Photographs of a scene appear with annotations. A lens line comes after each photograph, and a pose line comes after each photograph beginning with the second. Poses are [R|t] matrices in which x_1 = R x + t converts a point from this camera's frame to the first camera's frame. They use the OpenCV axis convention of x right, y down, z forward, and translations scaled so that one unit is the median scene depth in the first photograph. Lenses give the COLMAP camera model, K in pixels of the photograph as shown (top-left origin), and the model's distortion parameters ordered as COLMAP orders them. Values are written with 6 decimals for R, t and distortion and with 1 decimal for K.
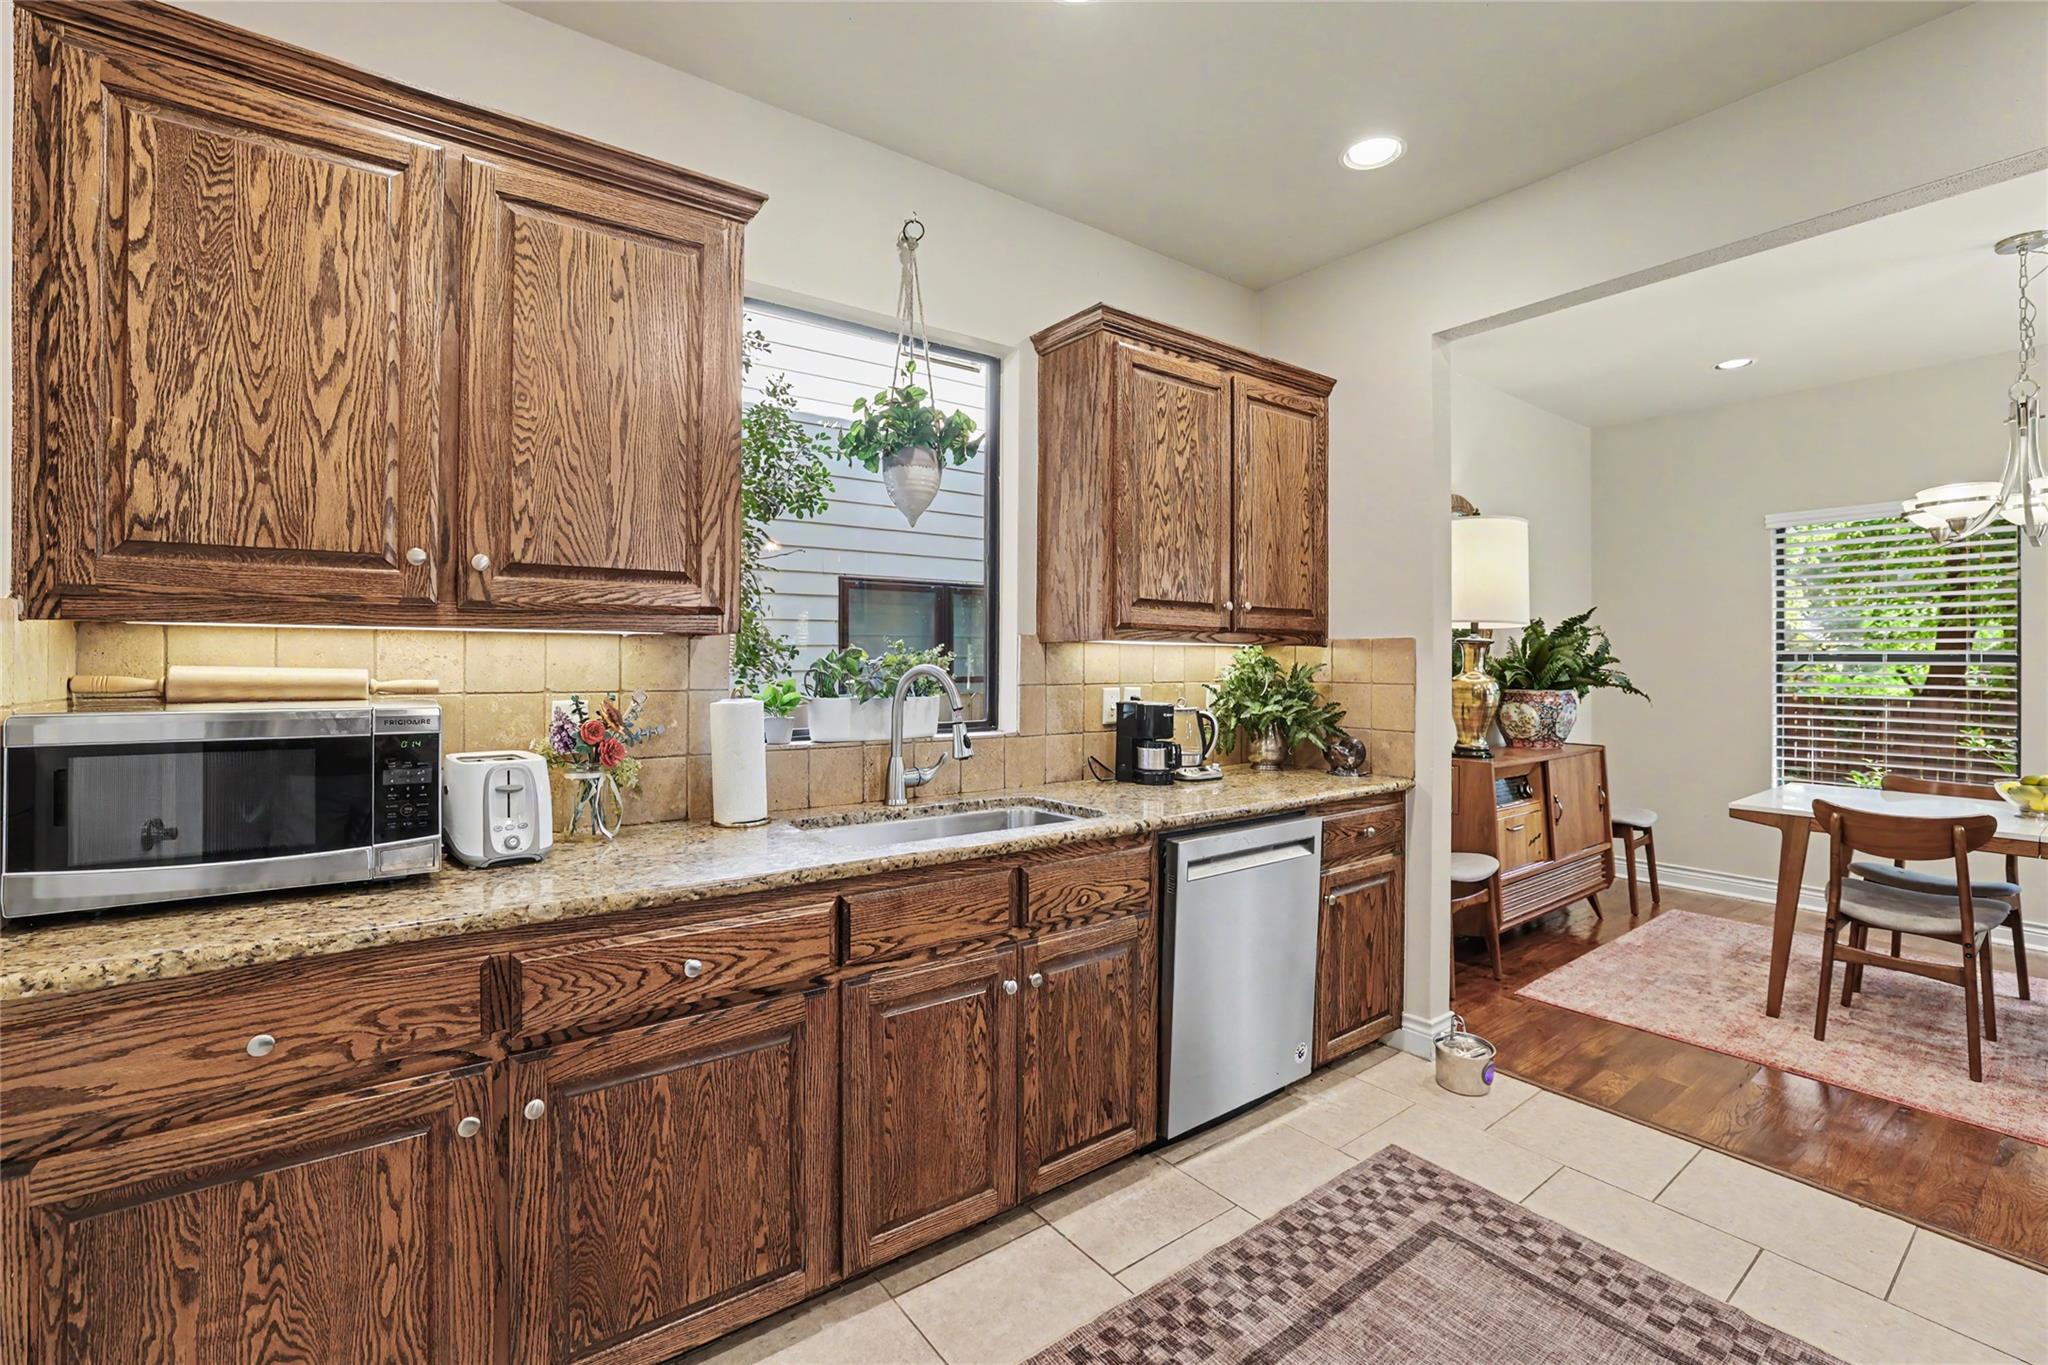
lens RADIAL K [[901.3, 0, 1014.1], [0, 901.3, 654.7], [0, 0, 1]] dist [-0.032267, 0.010947]
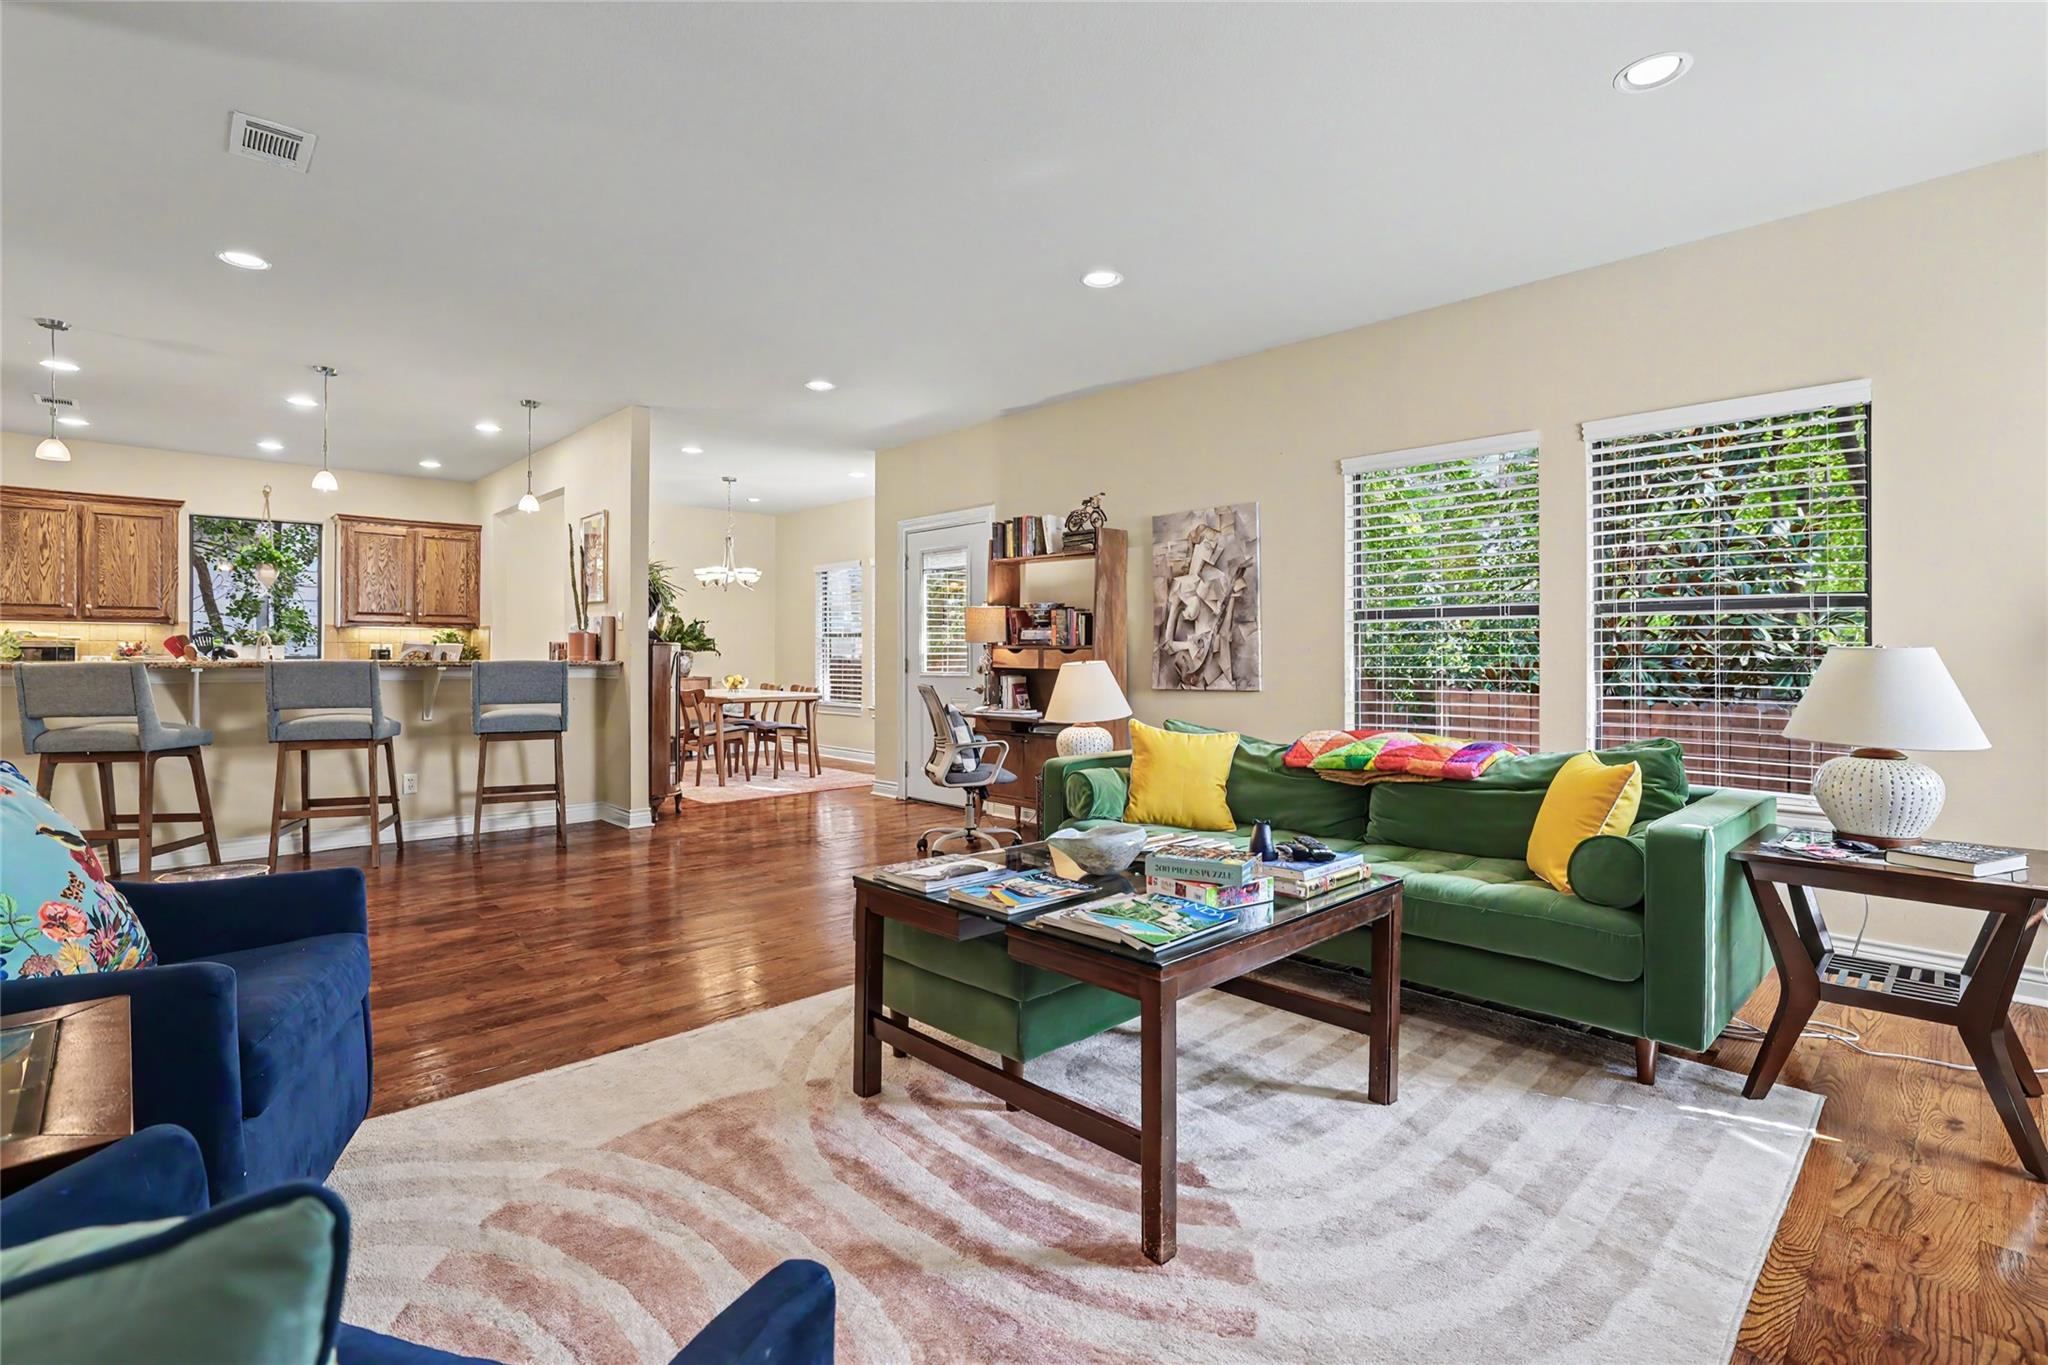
lens RADIAL K [[957.5, 0, 1009.1], [0, 957.5, 653.2], [0, 0, 1]] dist [-0.023869, 0.009901]
pose [[0.992424, -0.005016, 0.122755, 2.313463], [0.004618, 0.999983, 0.003528, 0.087309], [-0.122771, -0.002934, 0.992431, -2.885183]]
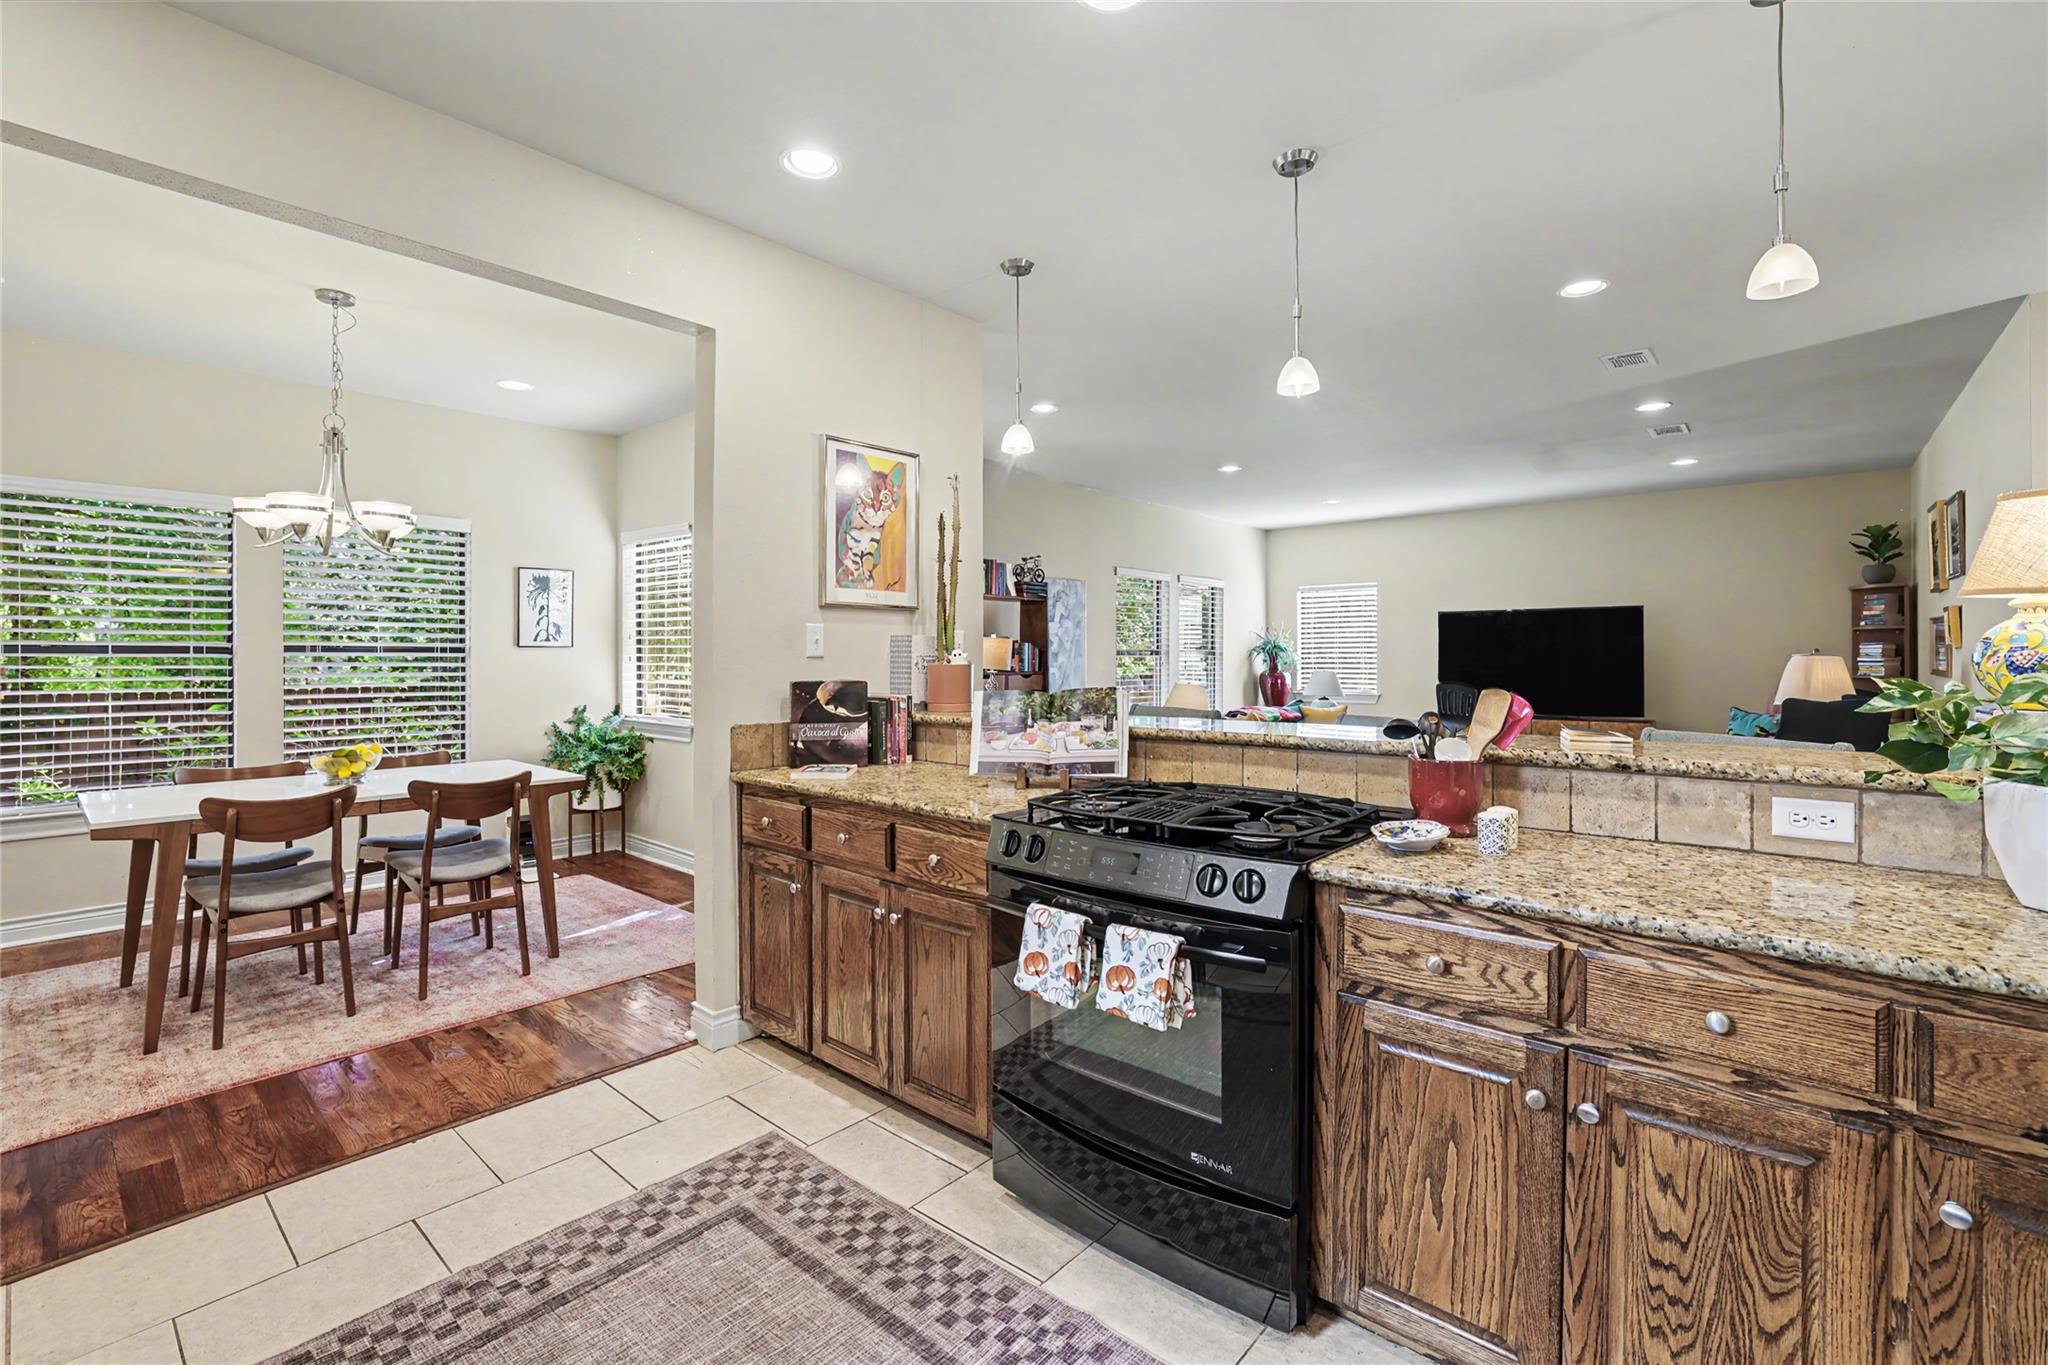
lens RADIAL K [[901.3, 0, 1022.4], [0, 901.3, 653.5], [0, 0, 1]] dist [-0.032267, 0.010947]
pose [[-0.218204, -0.003622, 0.975897, -0.280848], [-0.004586, 0.999986, 0.002686, 0.001154], [-0.975892, -0.003889, -0.218217, 0.465986]]
